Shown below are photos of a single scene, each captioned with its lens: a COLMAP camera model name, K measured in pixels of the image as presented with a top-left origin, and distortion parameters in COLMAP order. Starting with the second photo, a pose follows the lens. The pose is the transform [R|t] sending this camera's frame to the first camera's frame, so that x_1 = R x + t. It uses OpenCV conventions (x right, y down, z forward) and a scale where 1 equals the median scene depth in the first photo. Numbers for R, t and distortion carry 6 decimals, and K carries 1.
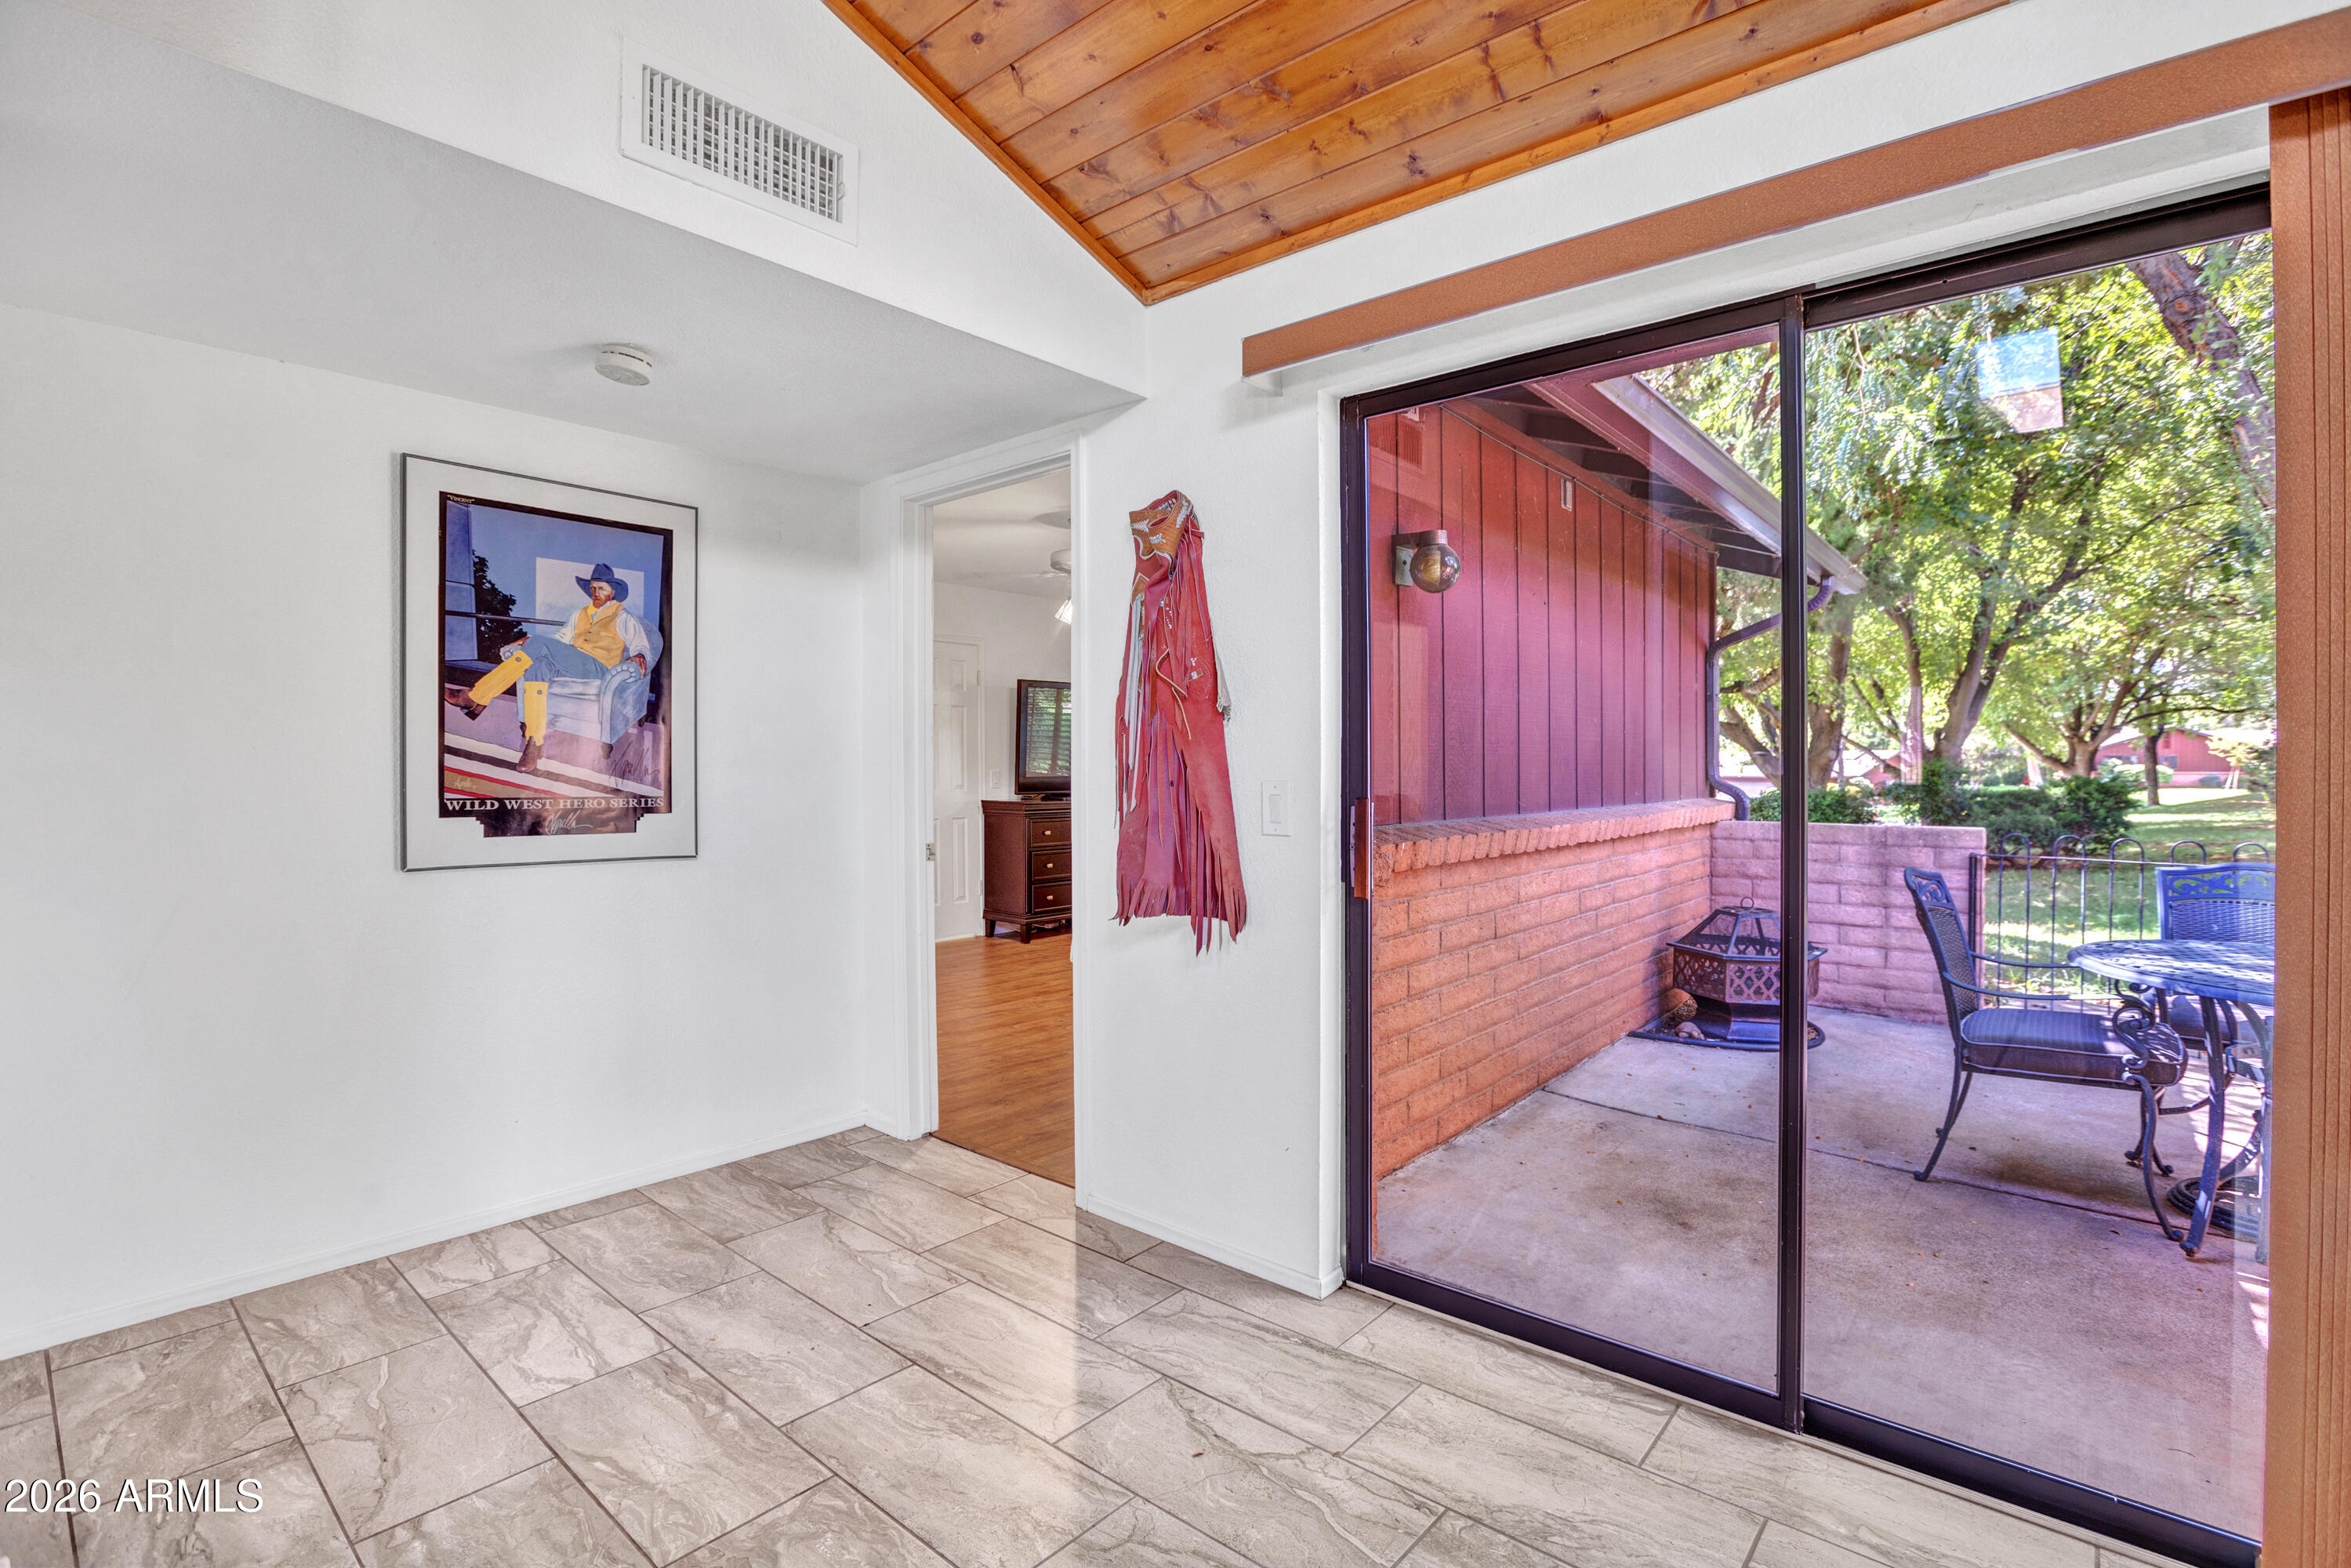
lens RADIAL K [[1093.8, 0, 1177.9], [0, 1093.8, 774.2], [0, 0, 1]] dist [-0.036624, 0.001661]
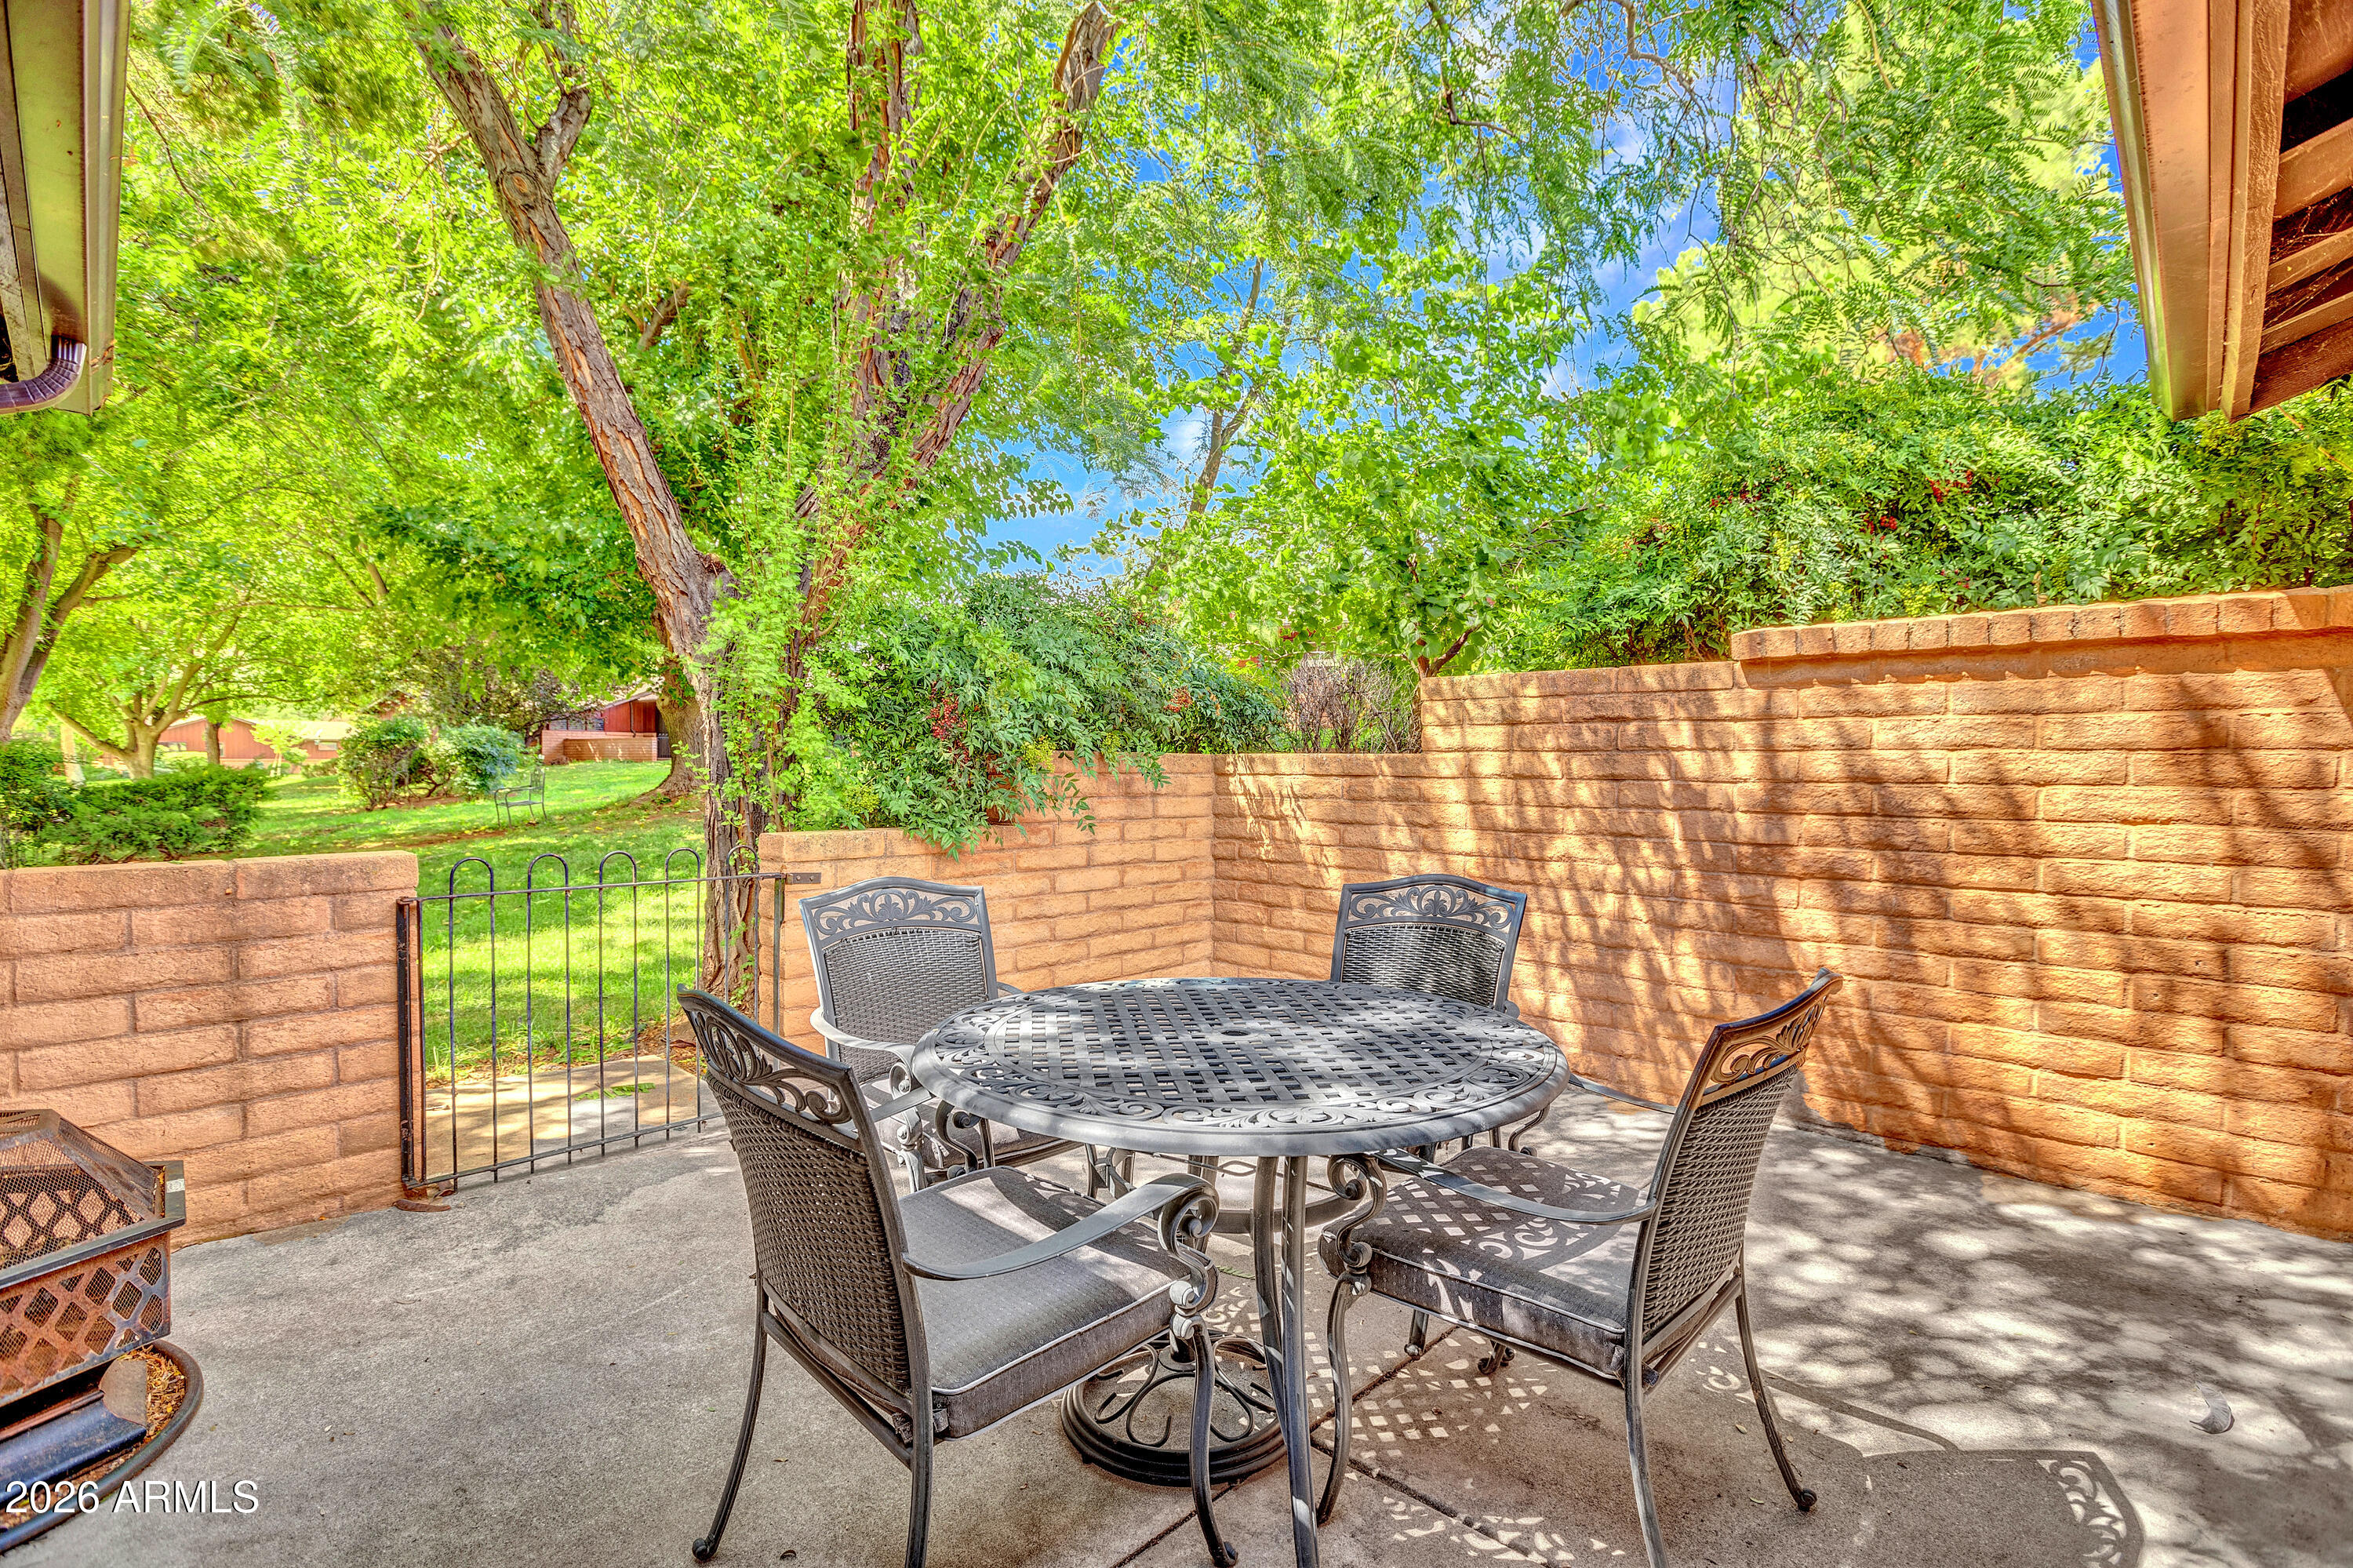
lens RADIAL K [[1094.8, 0, 1124.8], [0, 1094.8, 781.1], [0, 0, 1]] dist [-0.036624, 0.001661]
pose [[0.097185, -0.022043, 0.995022, 0.107581], [0.004497, 0.999754, 0.021708, 0.000369], [-0.995256, 0.002365, 0.097260, 0.289005]]
